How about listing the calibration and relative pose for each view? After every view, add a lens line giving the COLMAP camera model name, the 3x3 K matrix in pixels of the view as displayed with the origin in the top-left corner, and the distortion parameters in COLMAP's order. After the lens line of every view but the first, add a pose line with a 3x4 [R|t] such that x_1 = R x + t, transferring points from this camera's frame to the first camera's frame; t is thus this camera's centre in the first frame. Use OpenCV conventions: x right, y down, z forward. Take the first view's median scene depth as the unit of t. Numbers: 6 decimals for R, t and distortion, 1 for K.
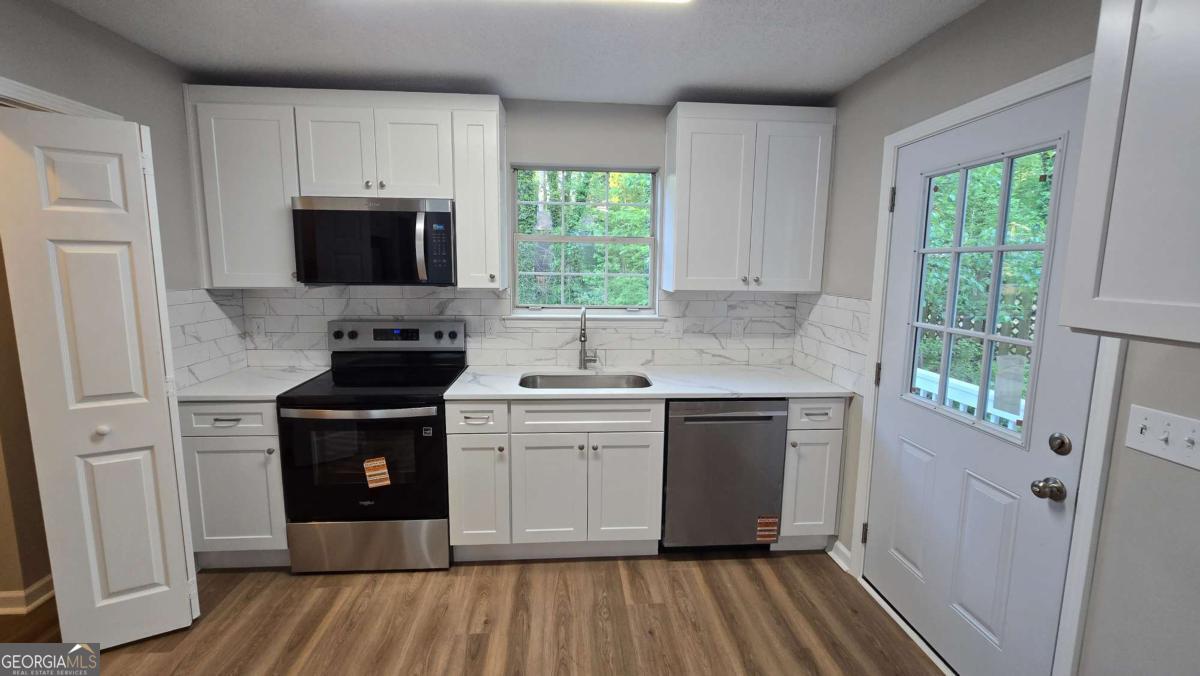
lens RADIAL K [[490.4, 0, 597.8], [0, 490.4, 328.2], [0, 0, 1]] dist [-0.005642, -0.000477]
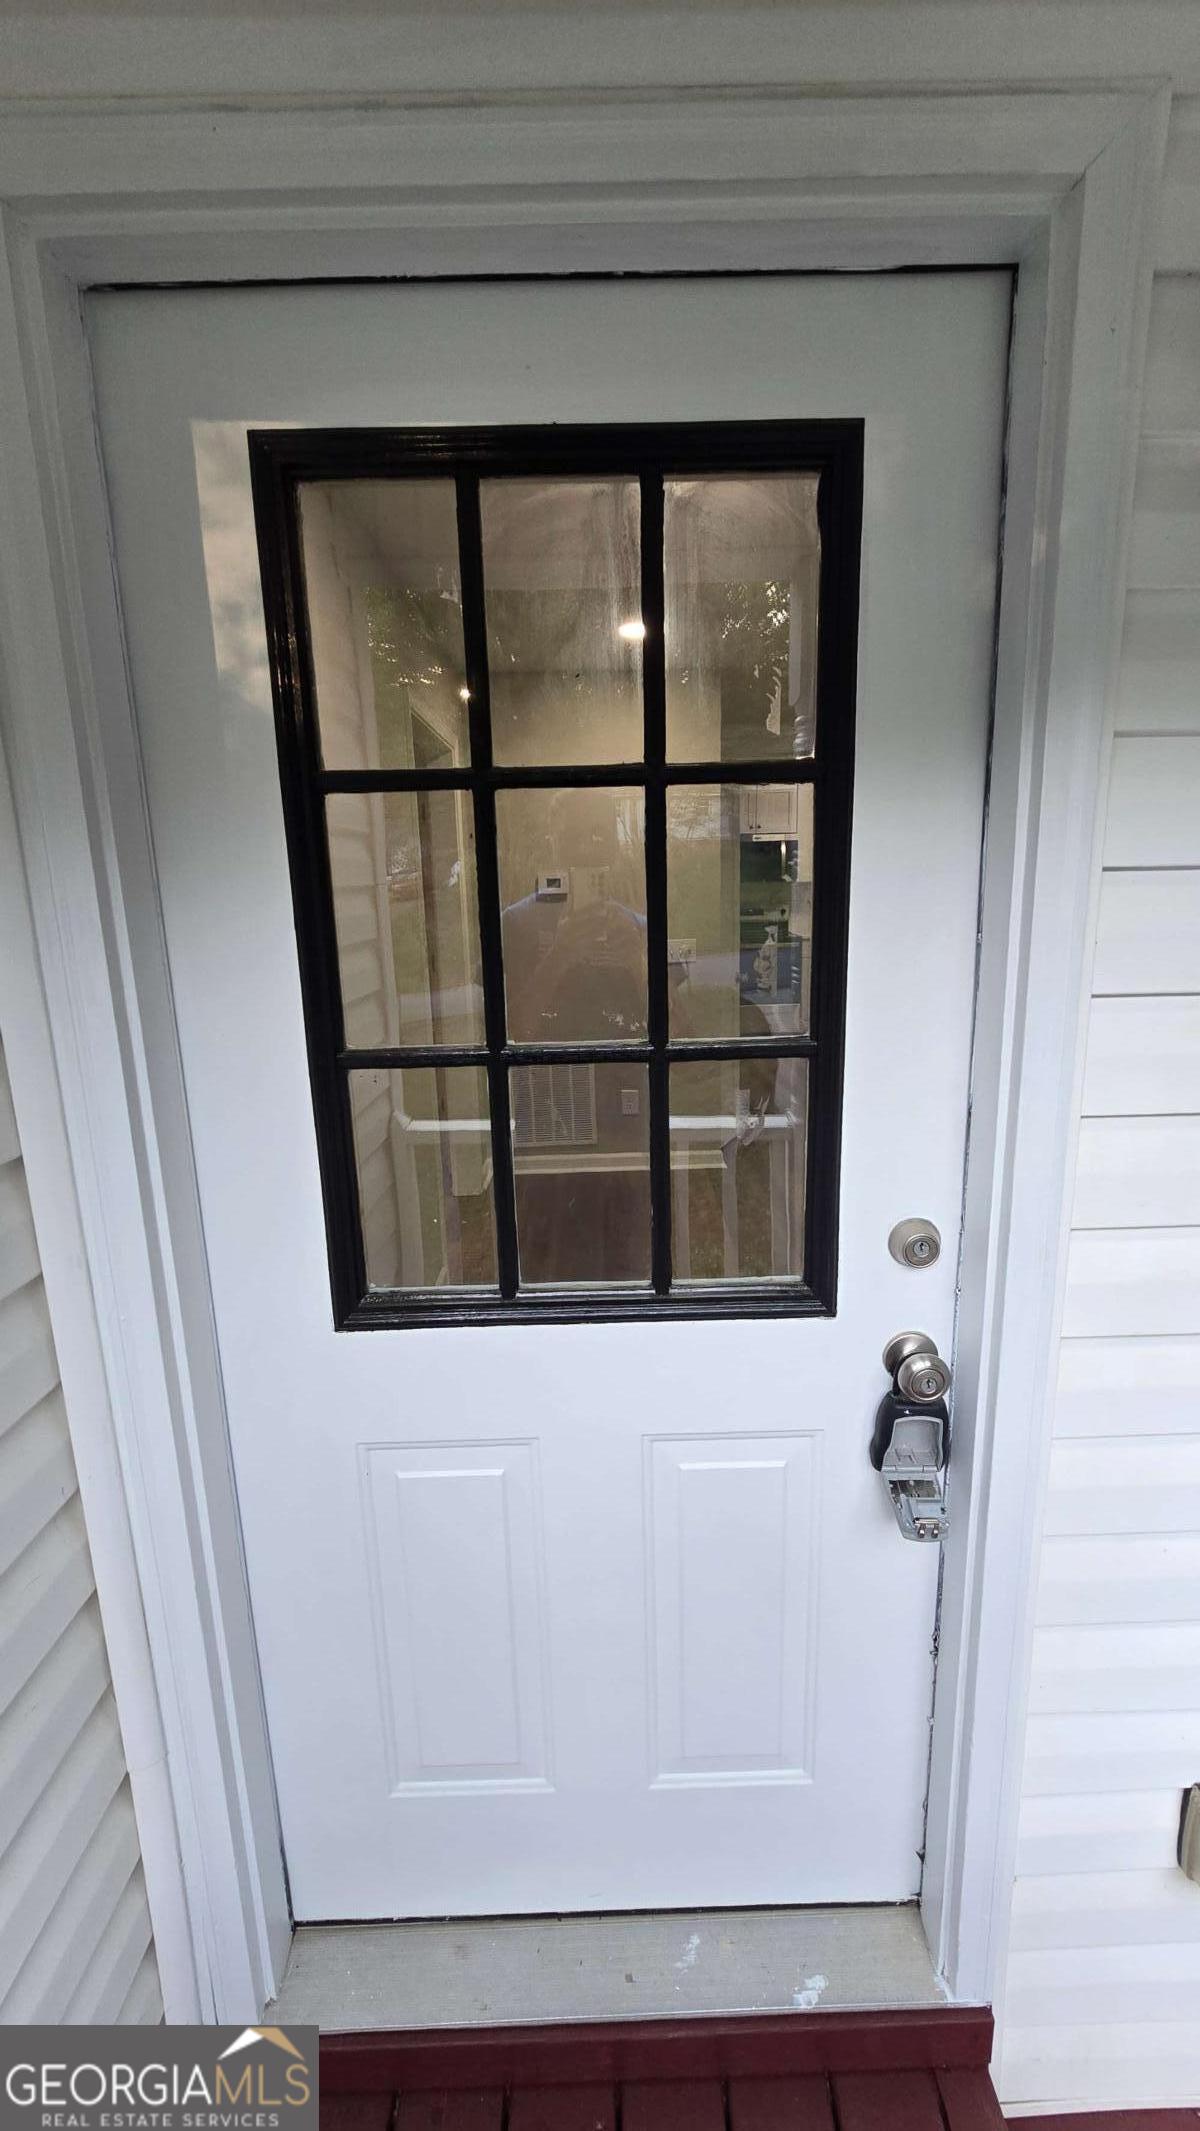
lens RADIAL K [[870.9, 0, 608.2], [0, 870.9, 1055.3], [0, 0, 1]] dist [-0.005642, -0.000477]
pose [[0.997259, -0.028714, -0.068186, -0.803218], [0.033376, 0.997110, 0.068243, 0.322363], [0.066030, -0.070331, 0.995336, -2.355669]]
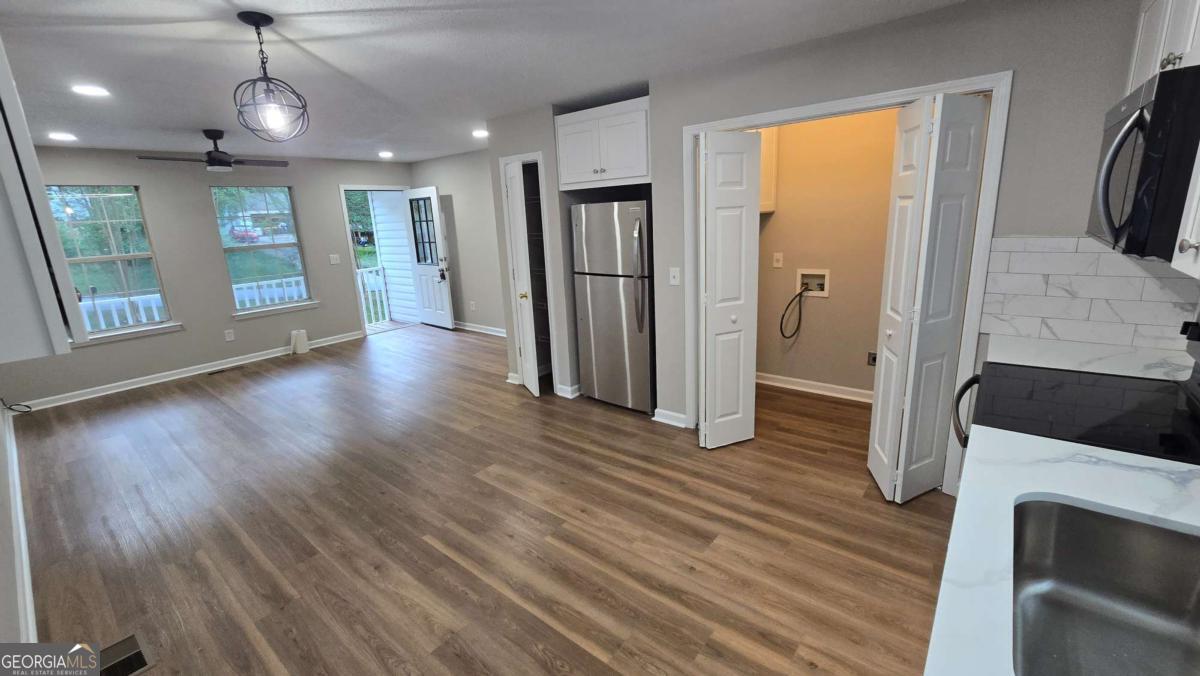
lens RADIAL K [[490.4, 0, 597.2], [0, 490.4, 328.4], [0, 0, 1]] dist [-0.005642, -0.000477]
pose [[-0.689508, 0.187229, -0.699660, 0.416405], [-0.052695, 0.950482, 0.306279, -0.143205], [0.722359, 0.248051, -0.645499, 0.959856]]
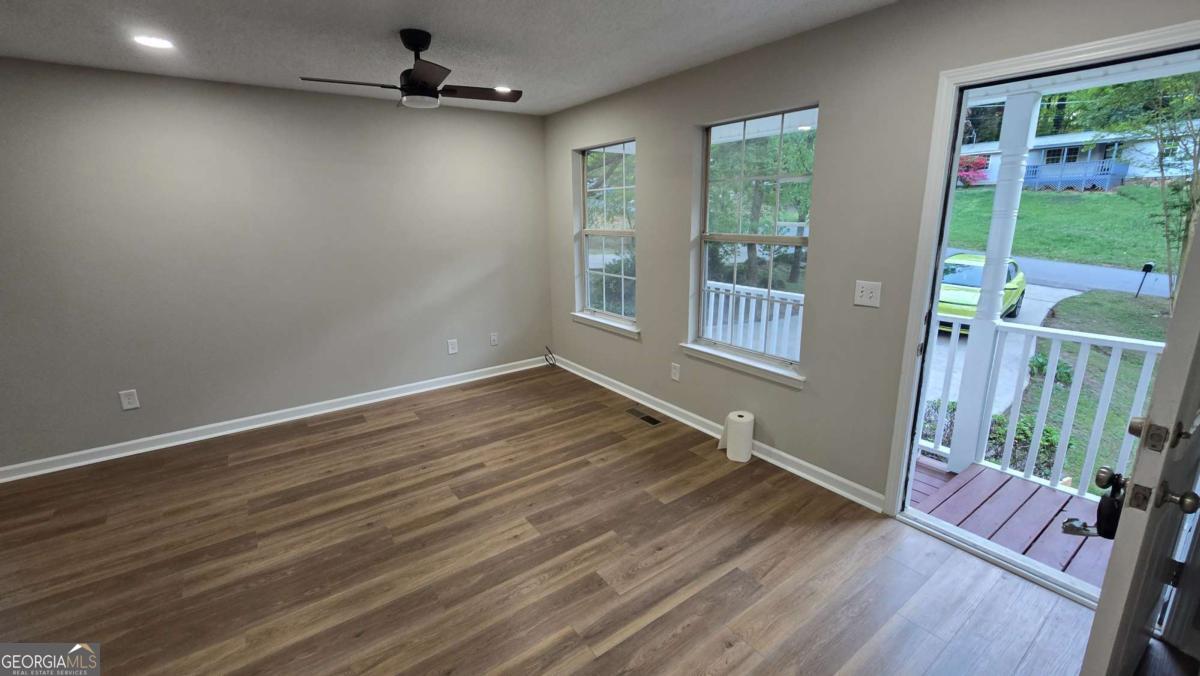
lens RADIAL K [[490.4, 0, 602.2], [0, 490.4, 331.9], [0, 0, 1]] dist [-0.005642, -0.000477]
pose [[-0.531502, -0.207918, 0.821143, -1.104403], [0.115452, 0.942578, 0.313395, 0.097971], [-0.839152, 0.261373, -0.476978, -0.971752]]
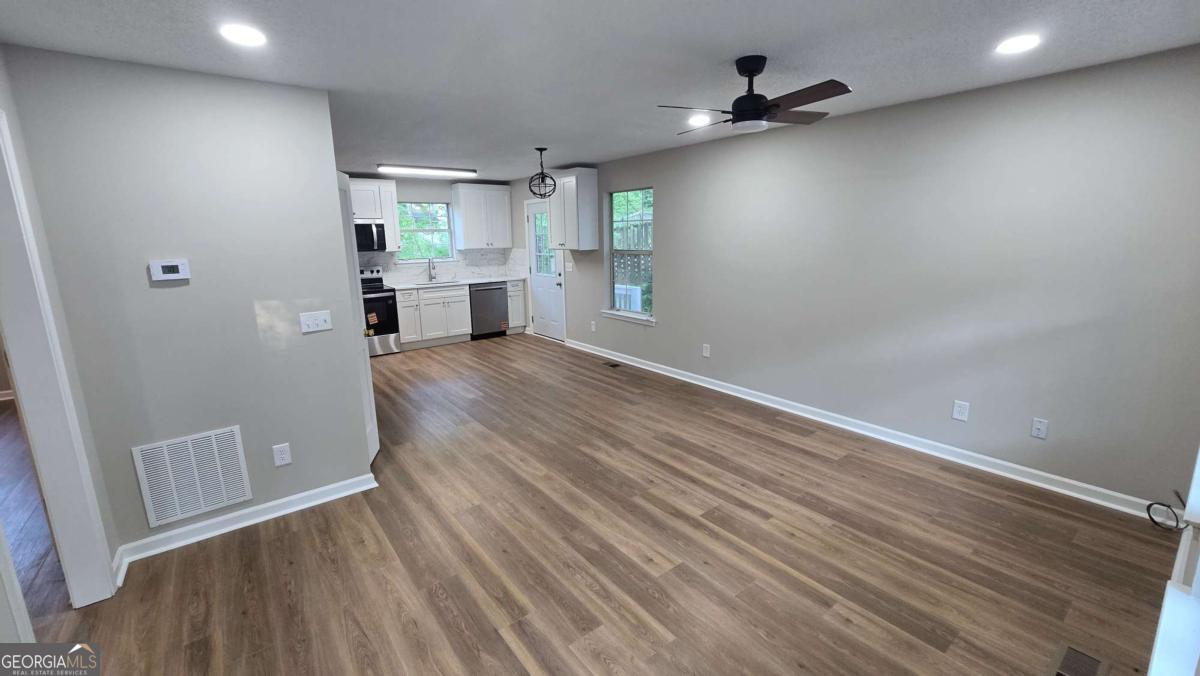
lens RADIAL K [[490.4, 0, 599.2], [0, 490.4, 330.6], [0, 0, 1]] dist [-0.005642, -0.000477]
pose [[0.832448, -0.135132, 0.537373, -0.840817], [0.099319, 0.990489, 0.095219, 0.213491], [-0.545130, -0.025893, 0.837952, -1.951223]]
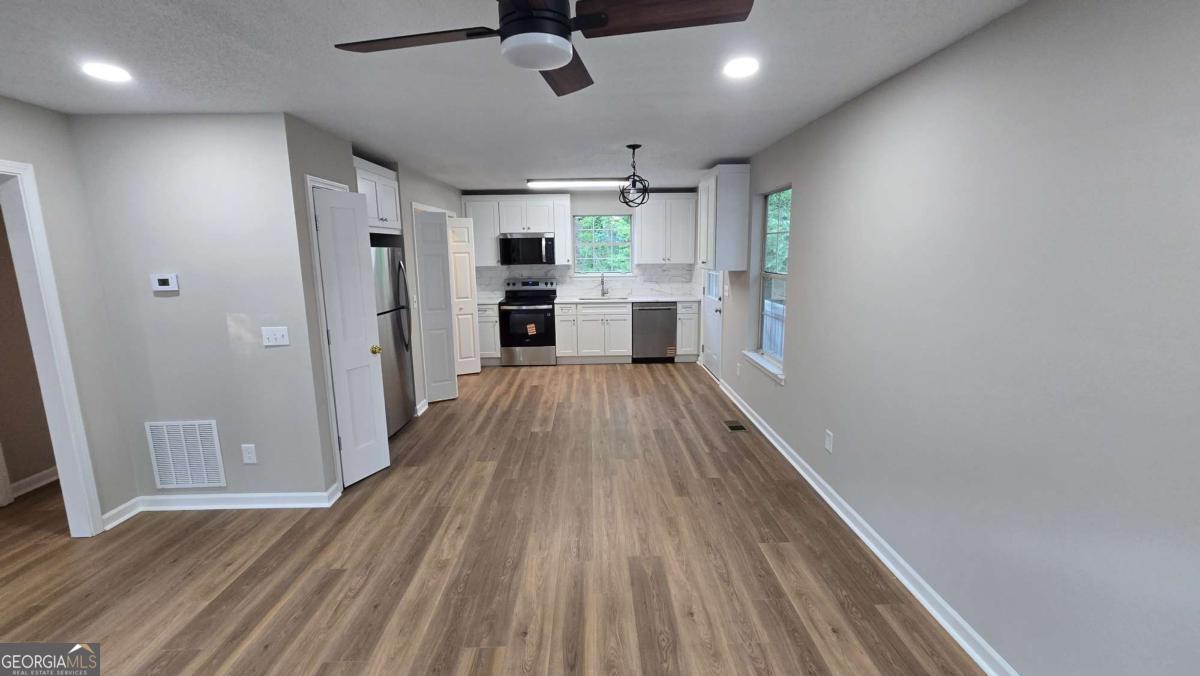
lens RADIAL K [[490.4, 0, 597.5], [0, 490.4, 330.3], [0, 0, 1]] dist [-0.005642, -0.000477]
pose [[0.998013, -0.016600, -0.060778, 0.108117], [0.018850, 0.999151, 0.036639, 0.192103], [0.060119, -0.037711, 0.997479, -1.768468]]
